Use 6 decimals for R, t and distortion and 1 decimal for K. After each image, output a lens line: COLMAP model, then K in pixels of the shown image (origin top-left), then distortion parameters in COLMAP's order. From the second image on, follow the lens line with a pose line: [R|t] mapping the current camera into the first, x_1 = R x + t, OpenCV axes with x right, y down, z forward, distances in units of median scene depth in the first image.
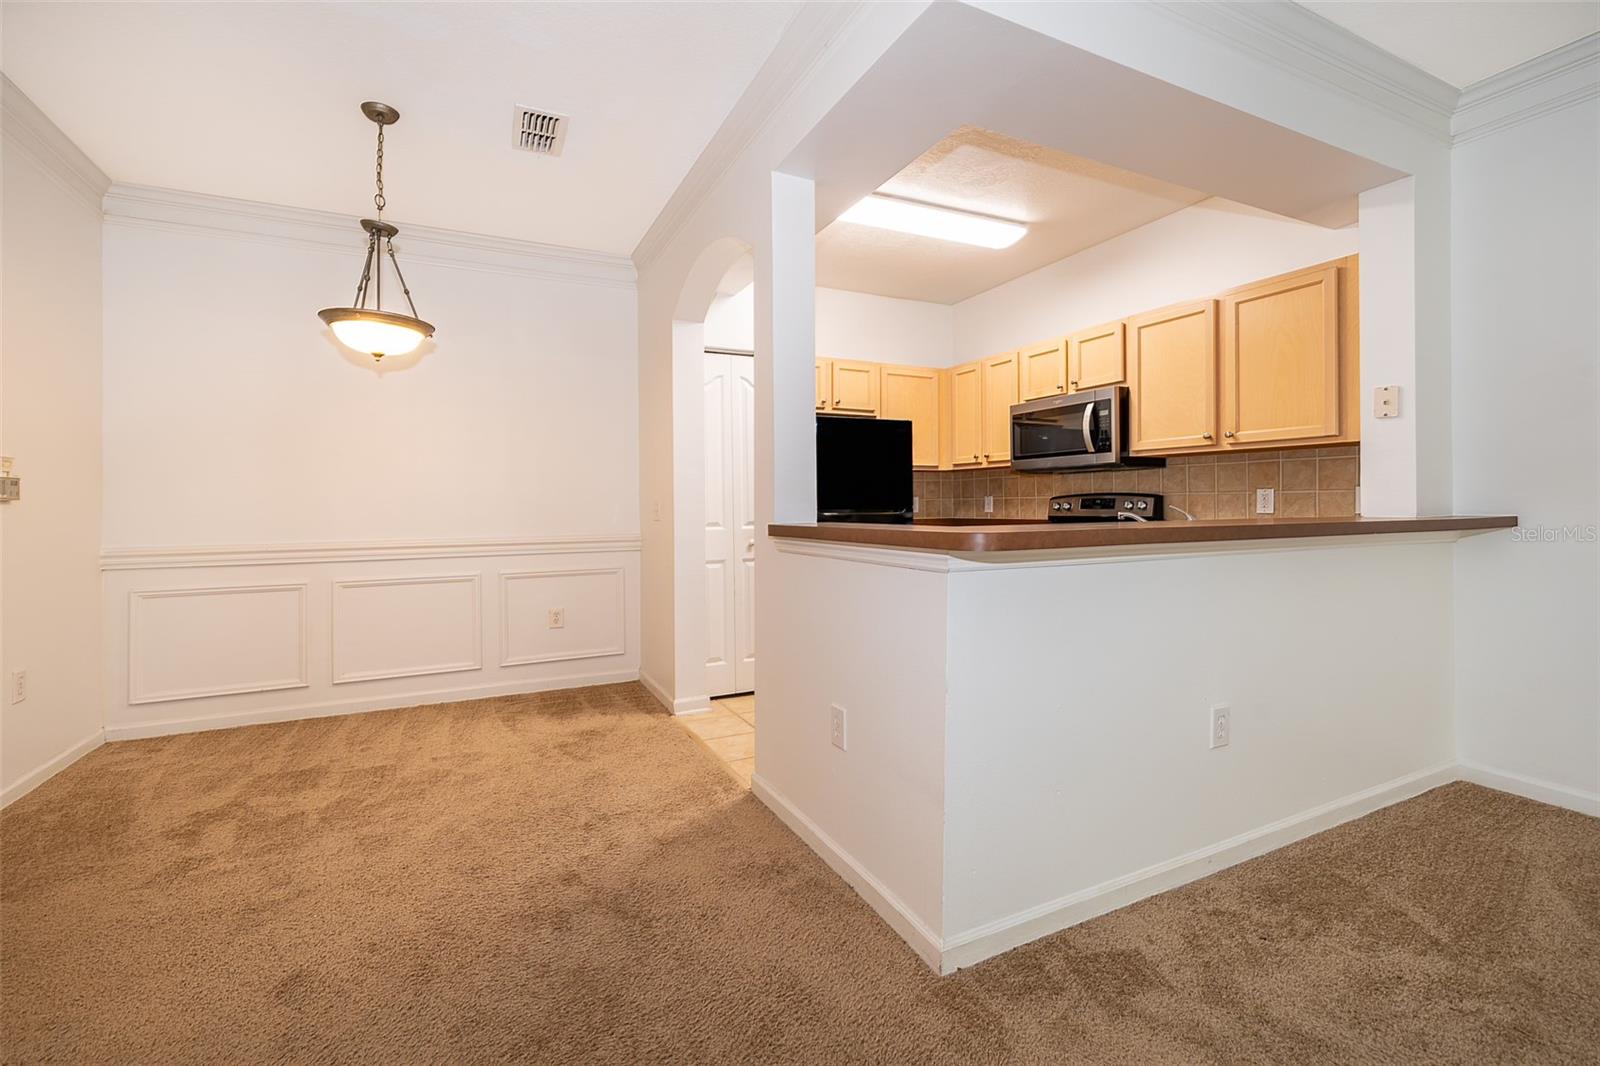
lens RADIAL K [[644.6, 0, 780.4], [0, 644.6, 498.2], [0, 0, 1]] dist [-0.001633, 0.000016]
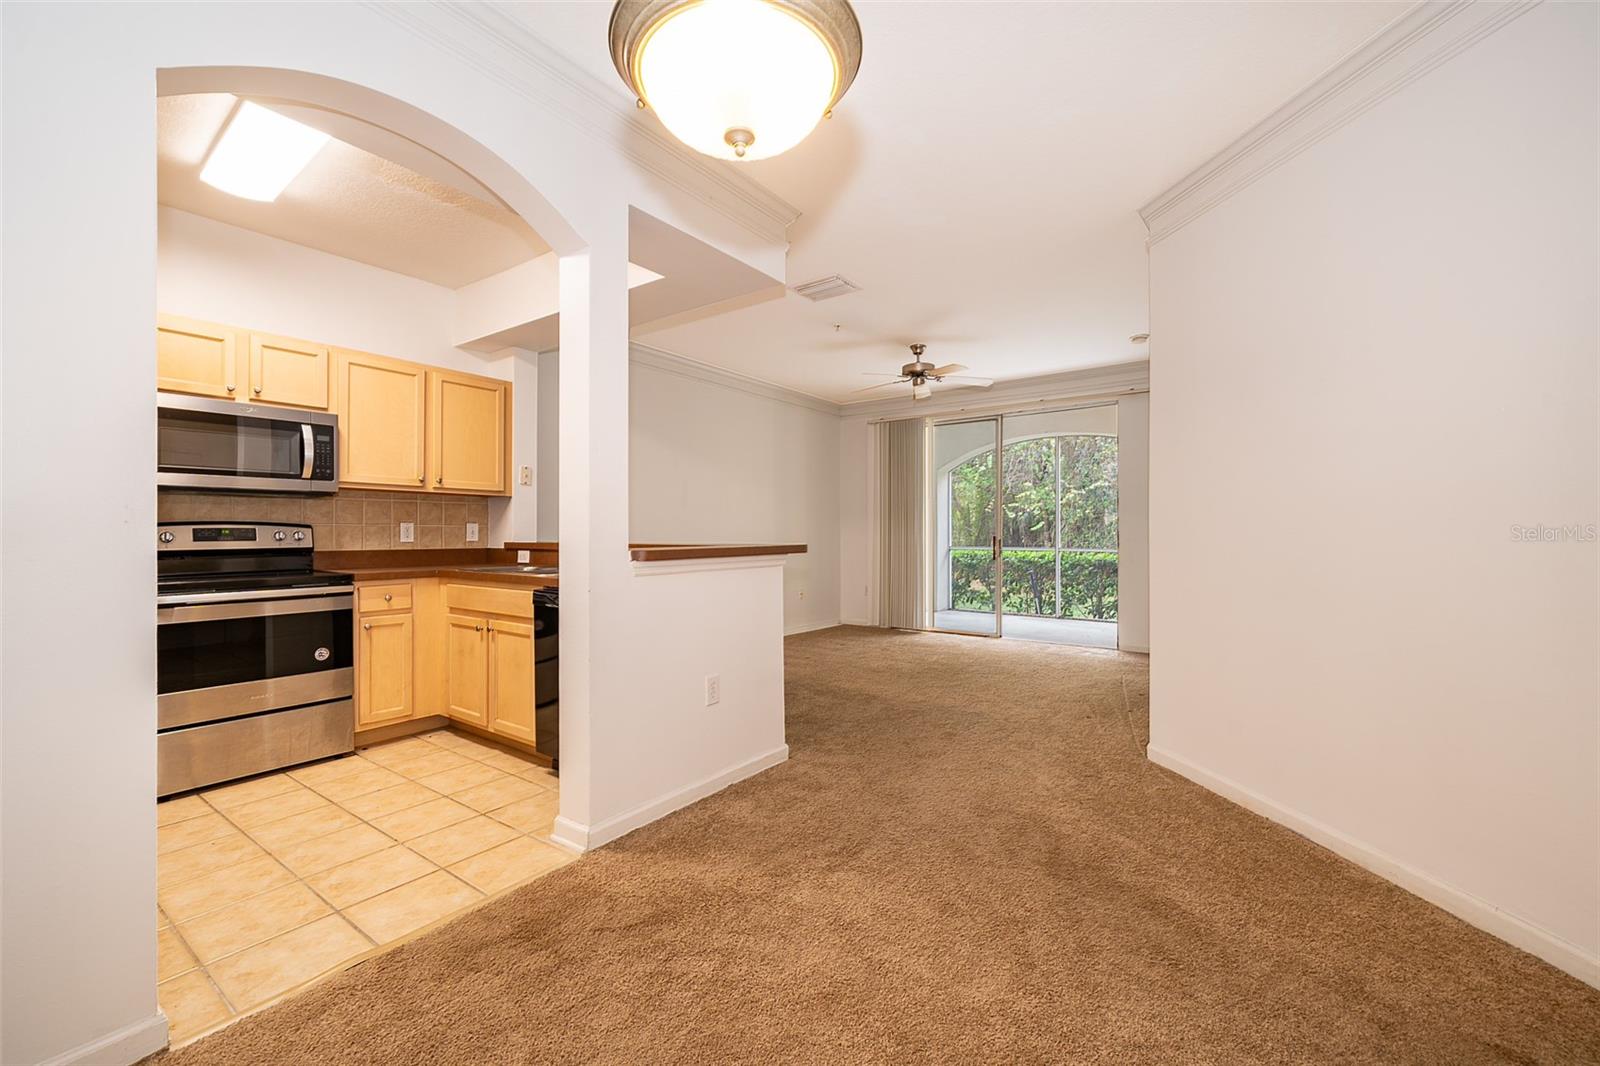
lens RADIAL K [[679.5, 0, 809.7], [0, 679.5, 531.6], [0, 0, 1]] dist [0.000398, -0.000118]
pose [[-0.474532, 0.009152, 0.880191, -0.761128], [-0.005164, 0.999900, -0.013181, 0.015464], [-0.880223, -0.010800, -0.474437, 0.886590]]
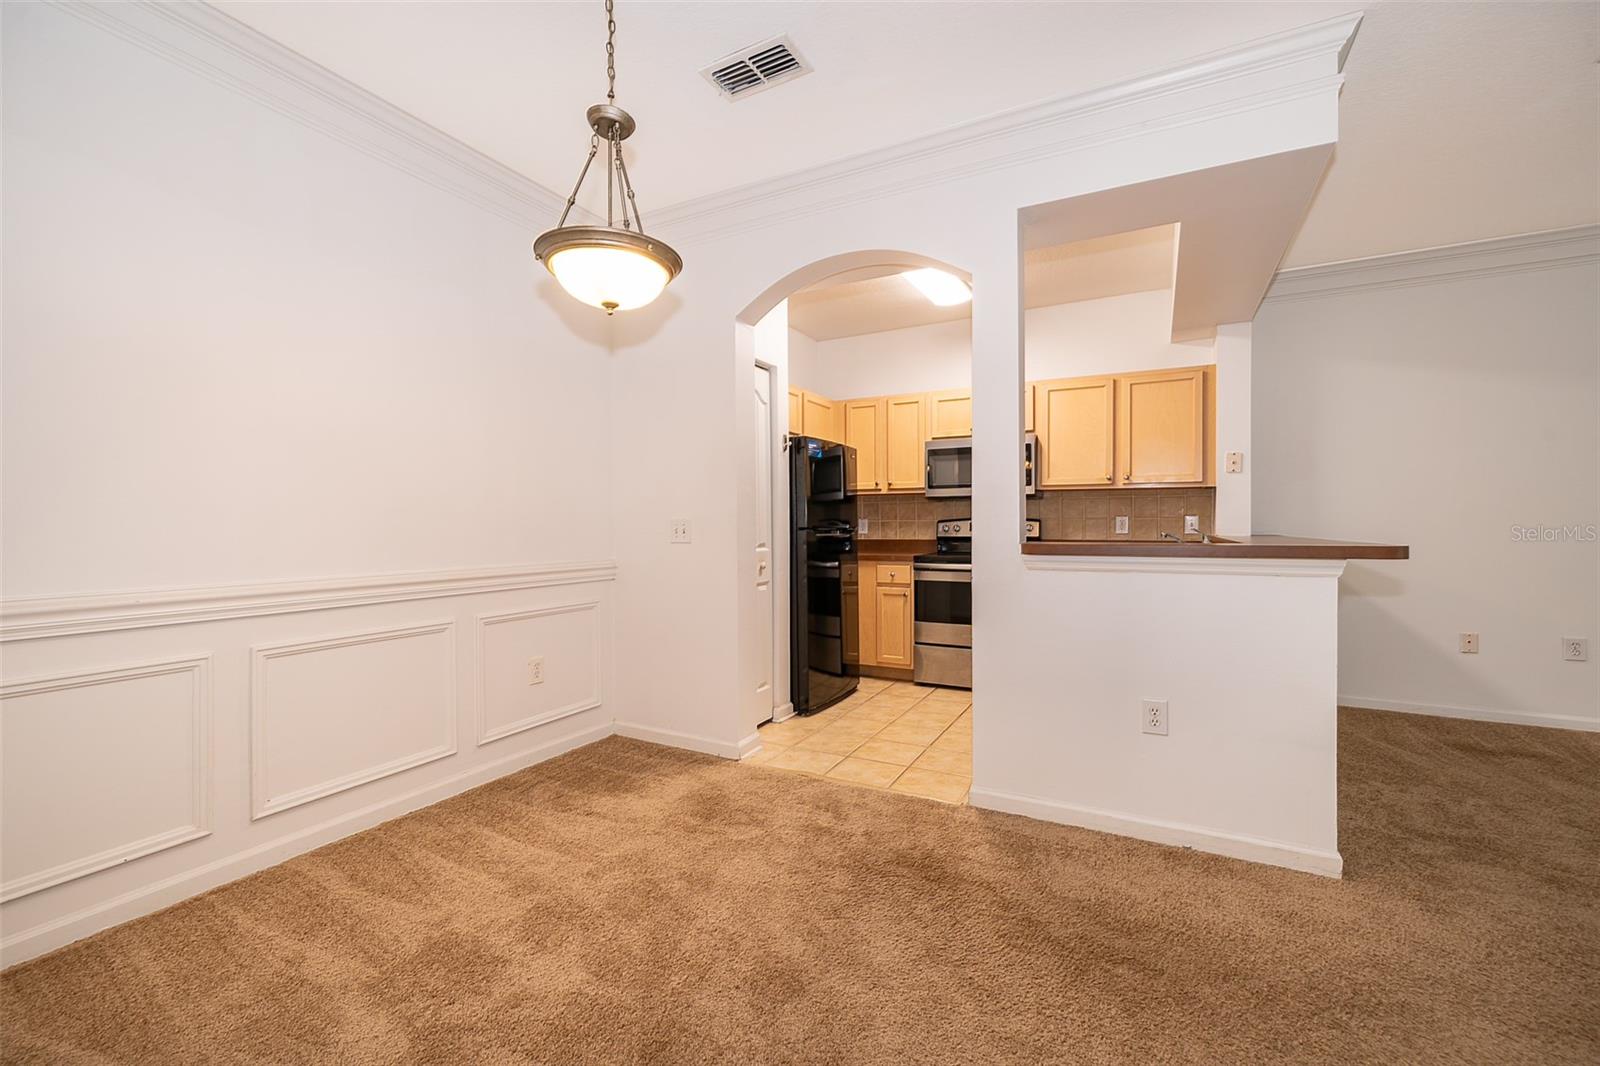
lens RADIAL K [[646.3, 0, 760.6], [0, 646.3, 523.0], [0, 0, 1]] dist [-0.000774, -0.000199]
pose [[0.830245, 0.008071, 0.557341, -0.661987], [-0.010032, 0.999950, 0.000464, 0.006975], [-0.557309, -0.005976, 0.830284, 0.249094]]
